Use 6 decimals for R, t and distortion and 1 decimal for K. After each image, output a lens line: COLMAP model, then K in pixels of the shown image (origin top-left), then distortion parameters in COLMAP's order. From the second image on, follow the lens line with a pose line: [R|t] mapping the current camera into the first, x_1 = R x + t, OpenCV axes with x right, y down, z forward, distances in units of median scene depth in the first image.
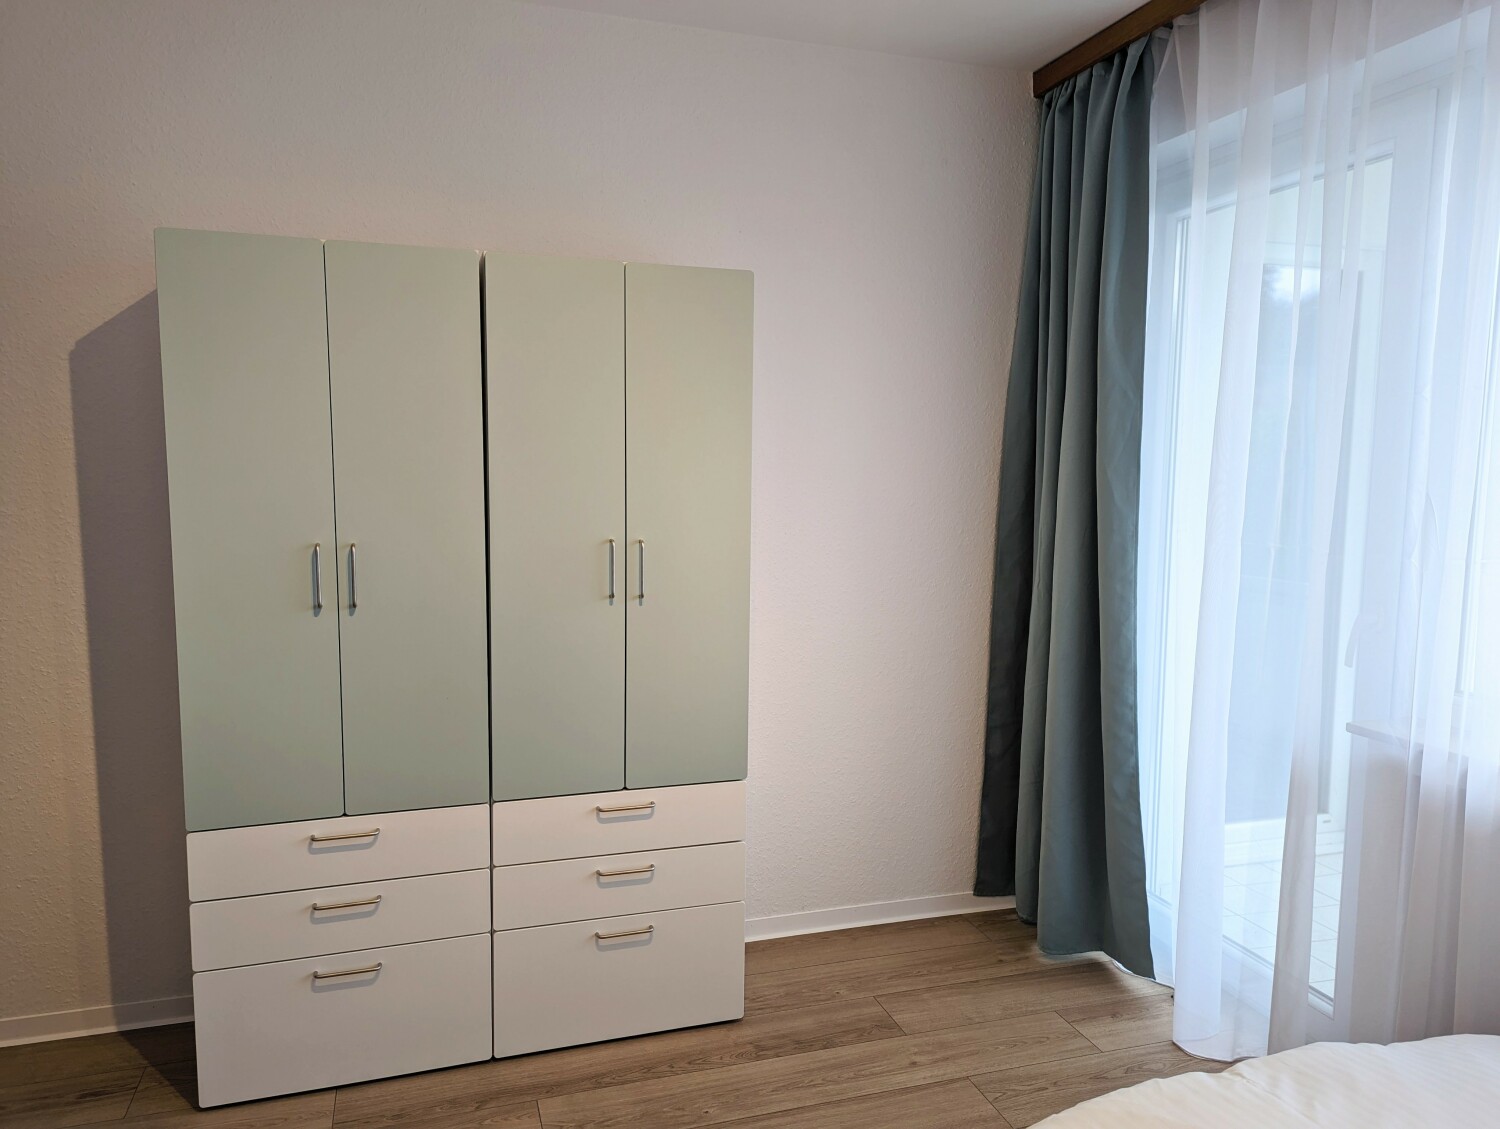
lens RADIAL K [[1045.6, 0, 753.3], [0, 1045.6, 560.7], [0, 0, 1]] dist [0.026888, -0.016138]
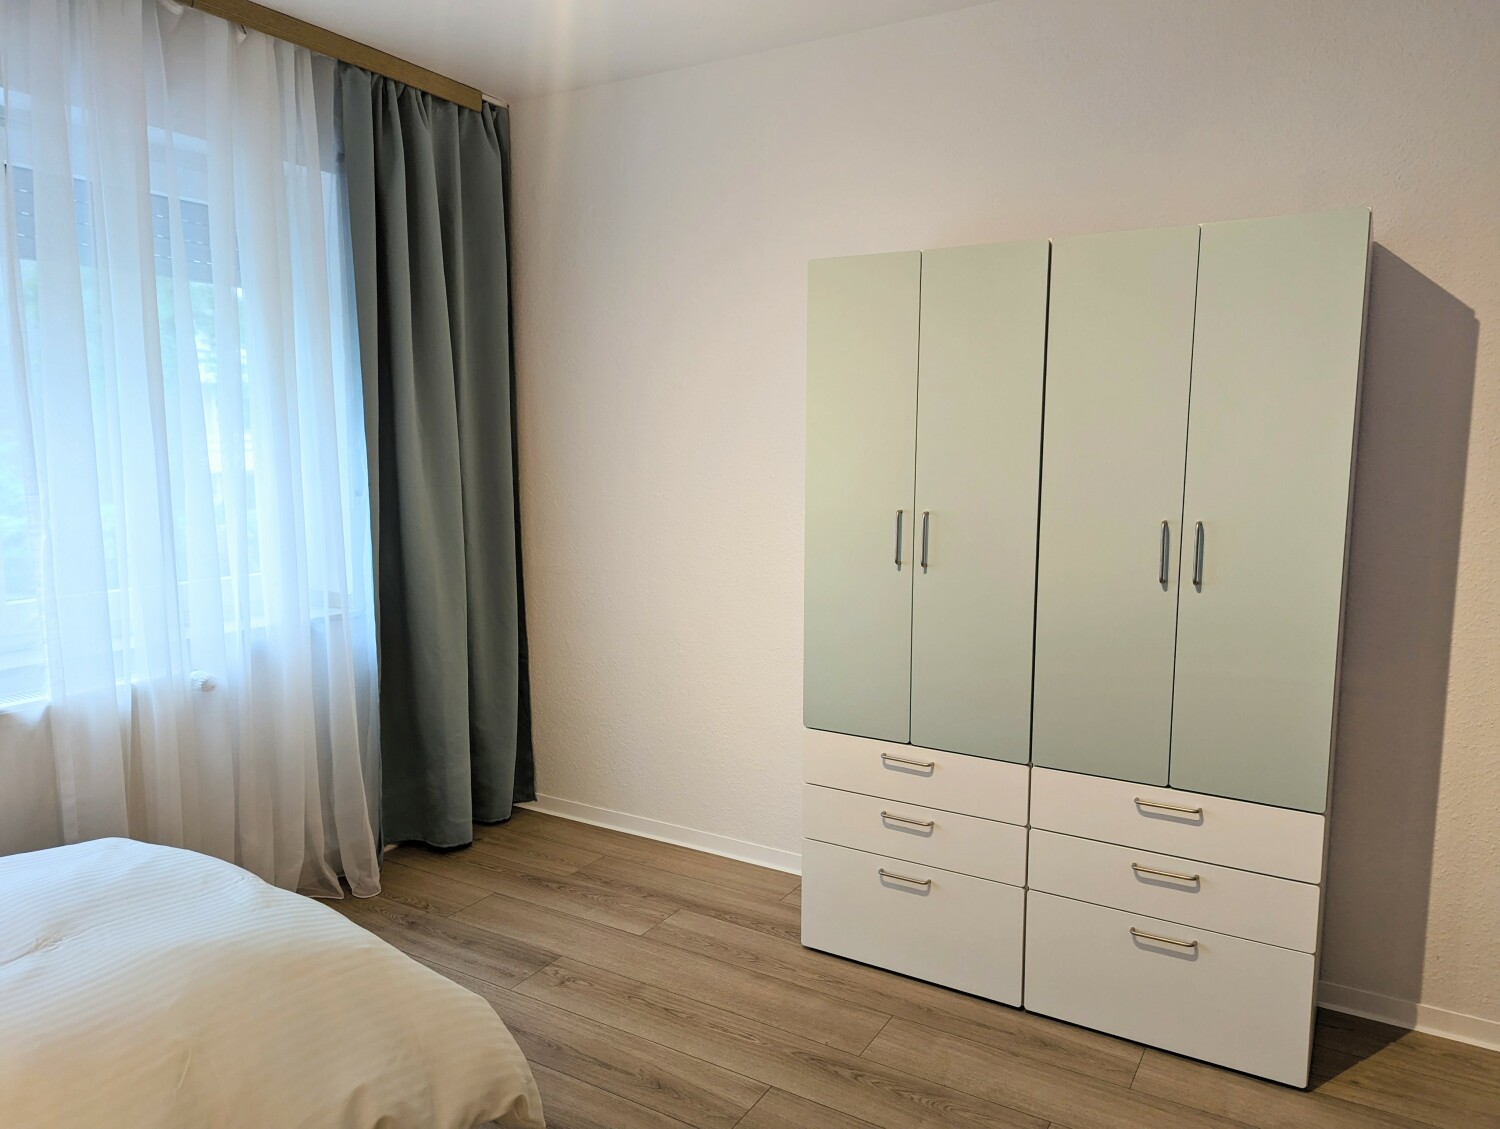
lens RADIAL K [[1045.6, 0, 752.5], [0, 1045.6, 563.3], [0, 0, 1]] dist [0.026888, -0.016138]
pose [[0.663246, 0.088072, -0.743201, 0.322890], [-0.068494, 0.996027, 0.056907, -0.009145], [0.745260, 0.013162, 0.666644, 0.097972]]
